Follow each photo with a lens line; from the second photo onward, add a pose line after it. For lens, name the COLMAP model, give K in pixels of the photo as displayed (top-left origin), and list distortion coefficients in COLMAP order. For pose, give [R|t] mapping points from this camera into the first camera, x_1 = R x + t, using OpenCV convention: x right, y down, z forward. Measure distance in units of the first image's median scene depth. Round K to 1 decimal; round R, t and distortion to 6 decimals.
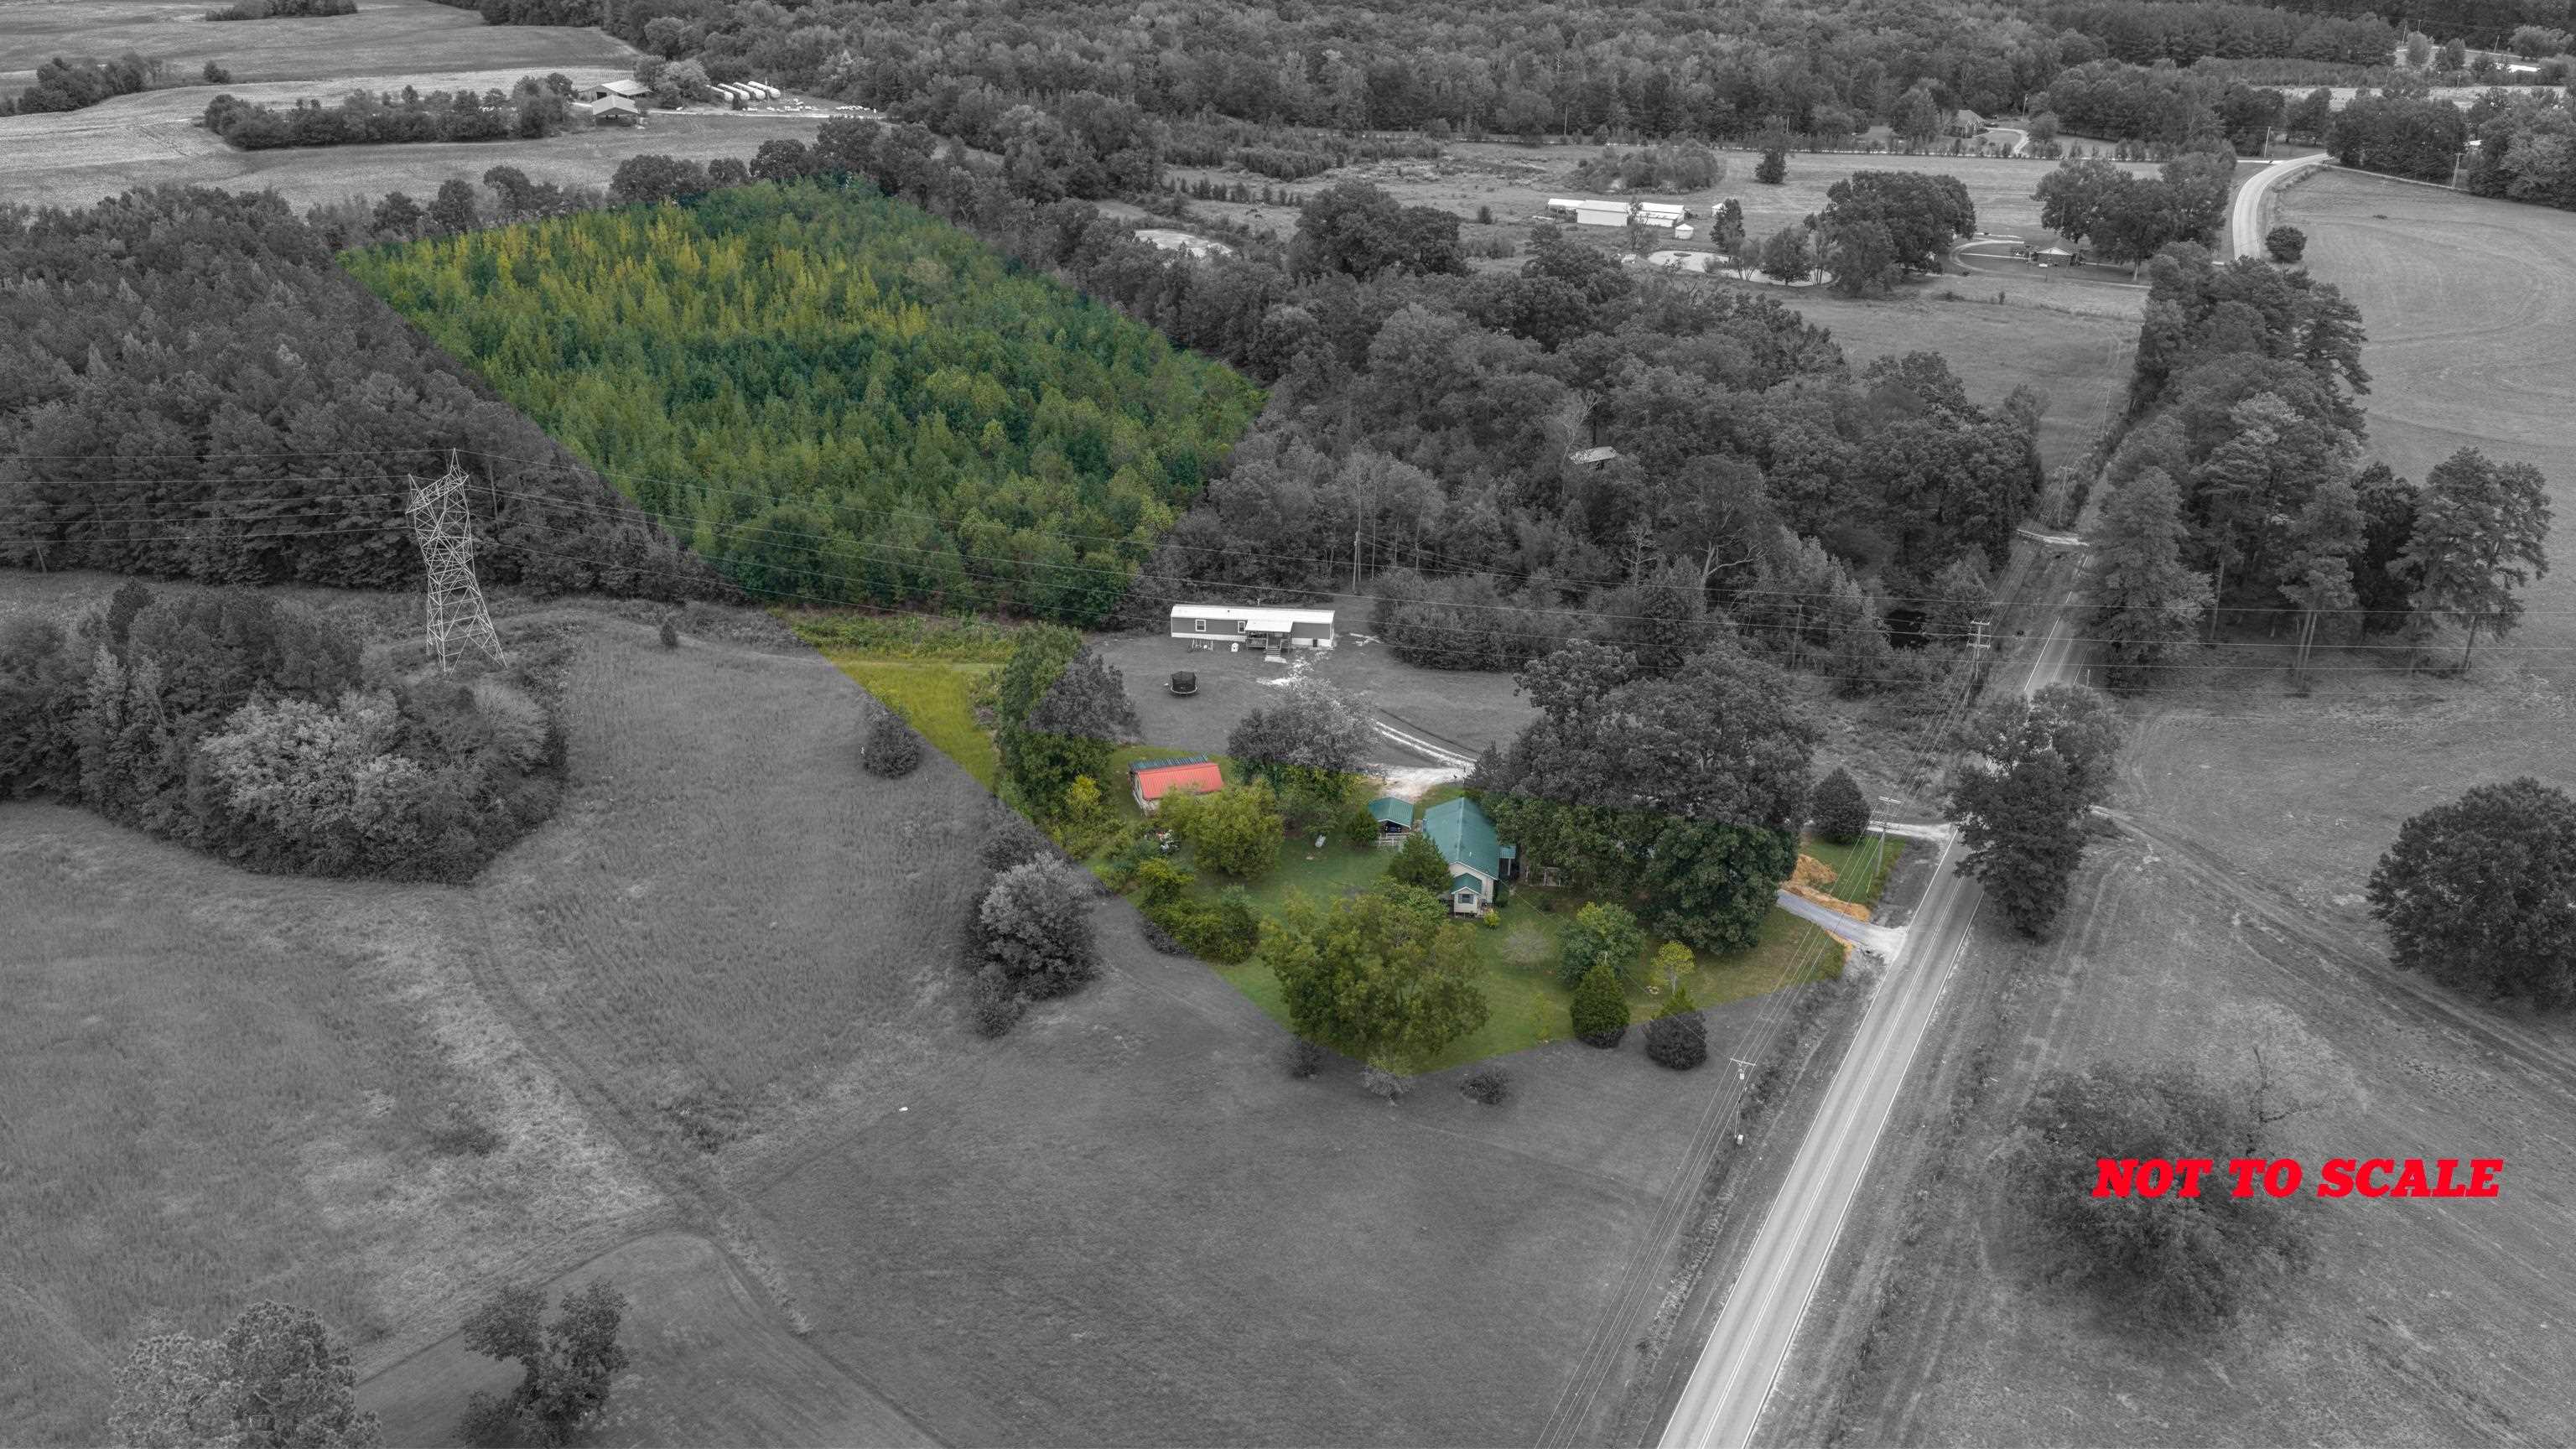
lens RADIAL K [[2131.4, 0, 1288.0], [0, 2131.4, 724.5], [0, 0, 1]] dist [0.028266, -0.052819]
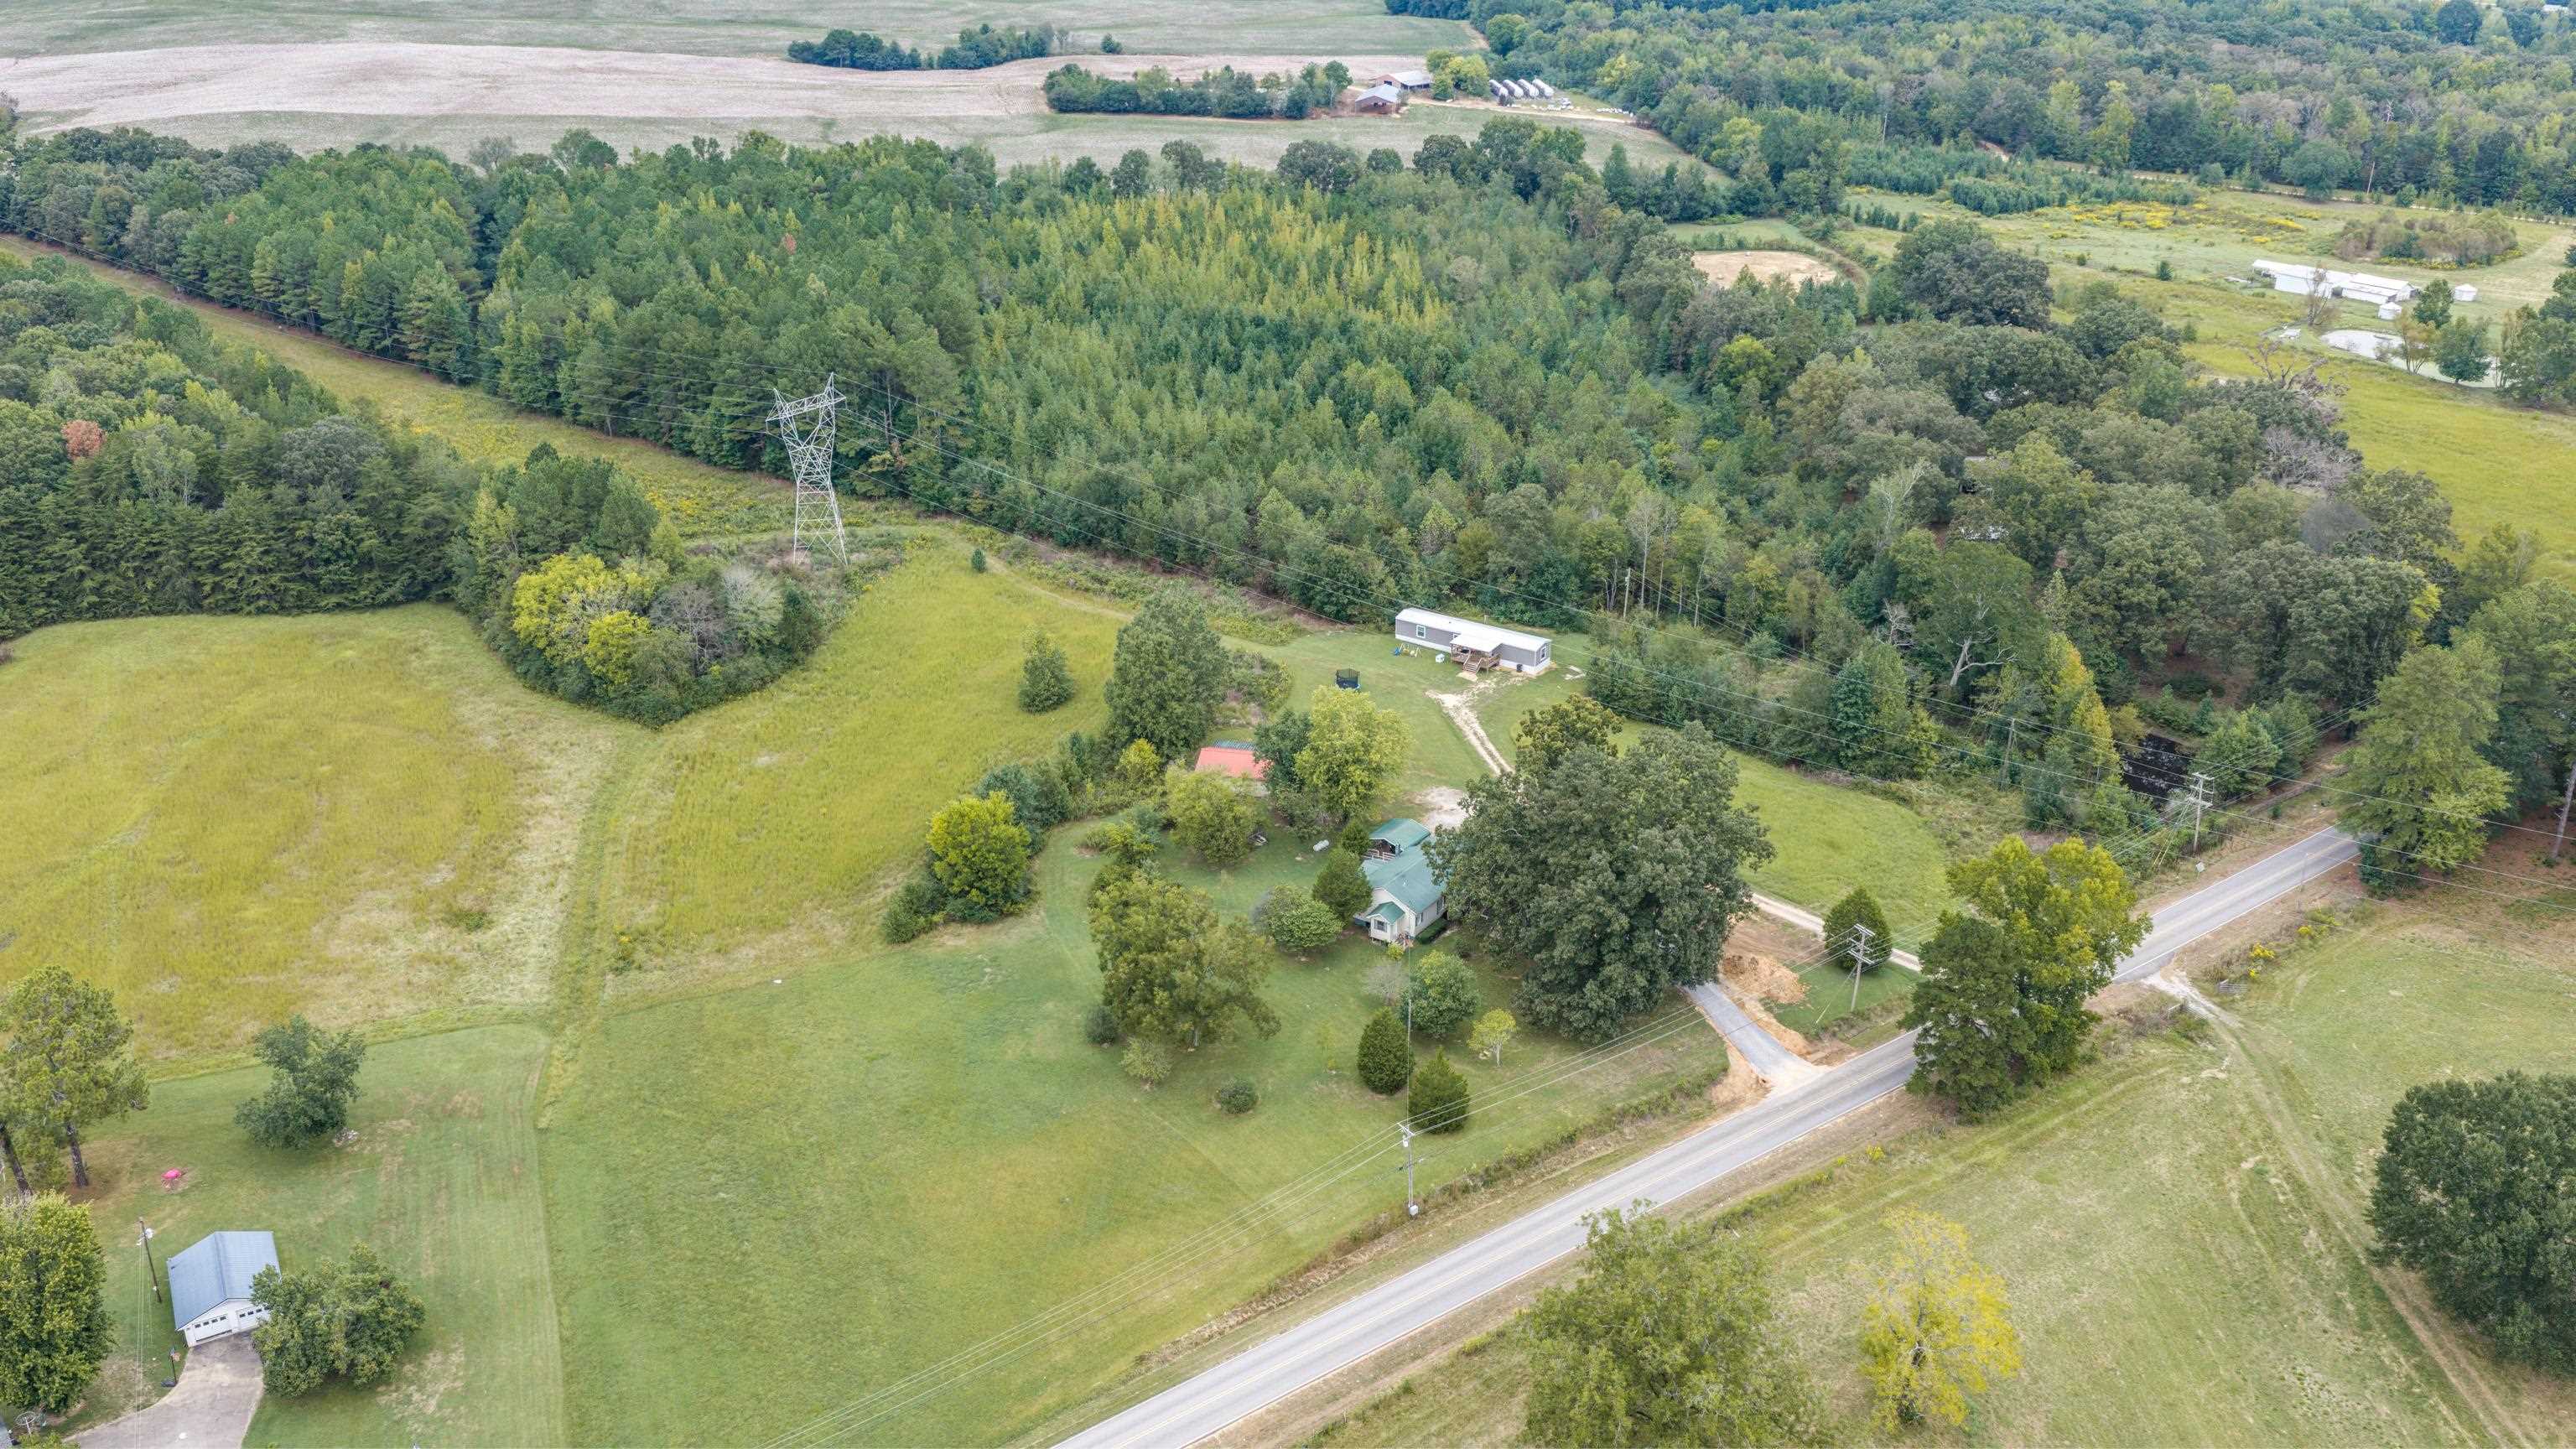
lens RADIAL K [[2131.4, 0, 1288.0], [0, 2131.4, 724.5], [0, 0, 1]] dist [0.028266, -0.052819]
pose [[0.888670, 0.185525, -0.419341, 0.193354], [-0.185853, 0.981743, 0.040483, -0.018661], [0.419195, 0.041960, 0.906926, 0.032016]]
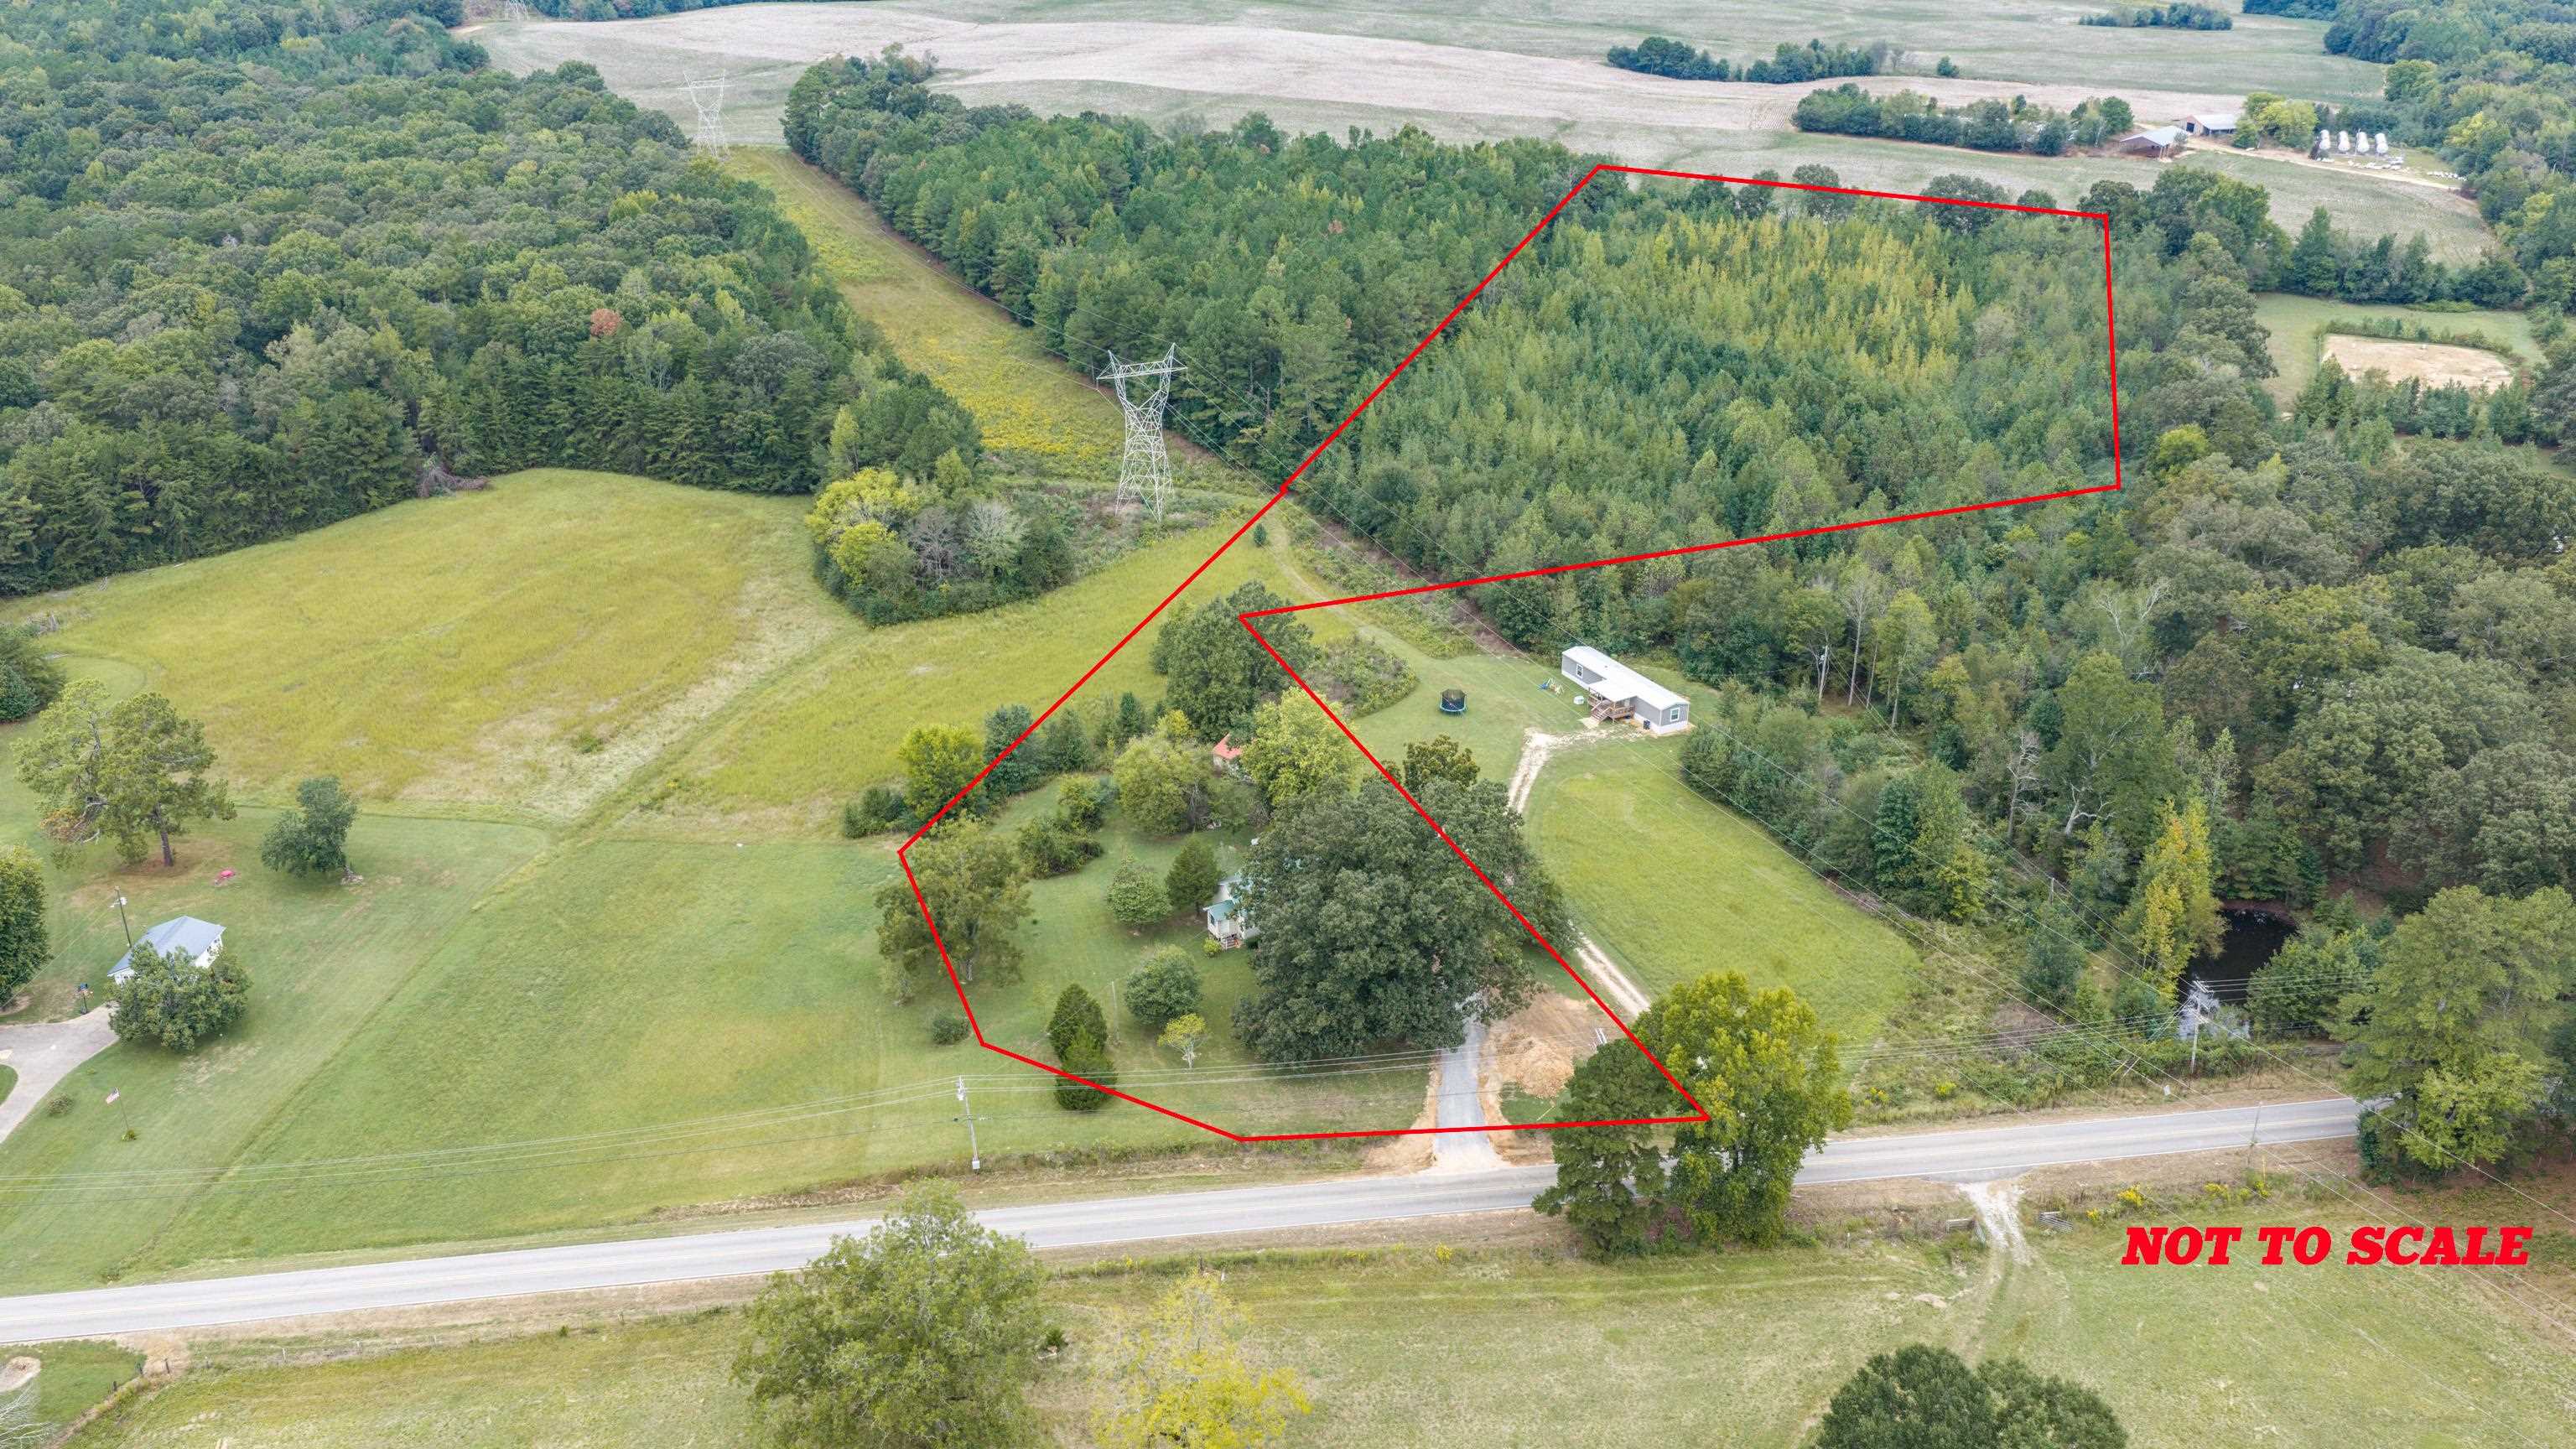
lens RADIAL K [[2131.4, 0, 1288.0], [0, 2131.4, 724.5], [0, 0, 1]] dist [0.028266, -0.052819]
pose [[0.568850, 0.331451, -0.752695, 0.362043], [-0.335593, 0.929084, 0.155499, -0.075416], [0.750857, 0.164144, 0.639742, 0.158051]]
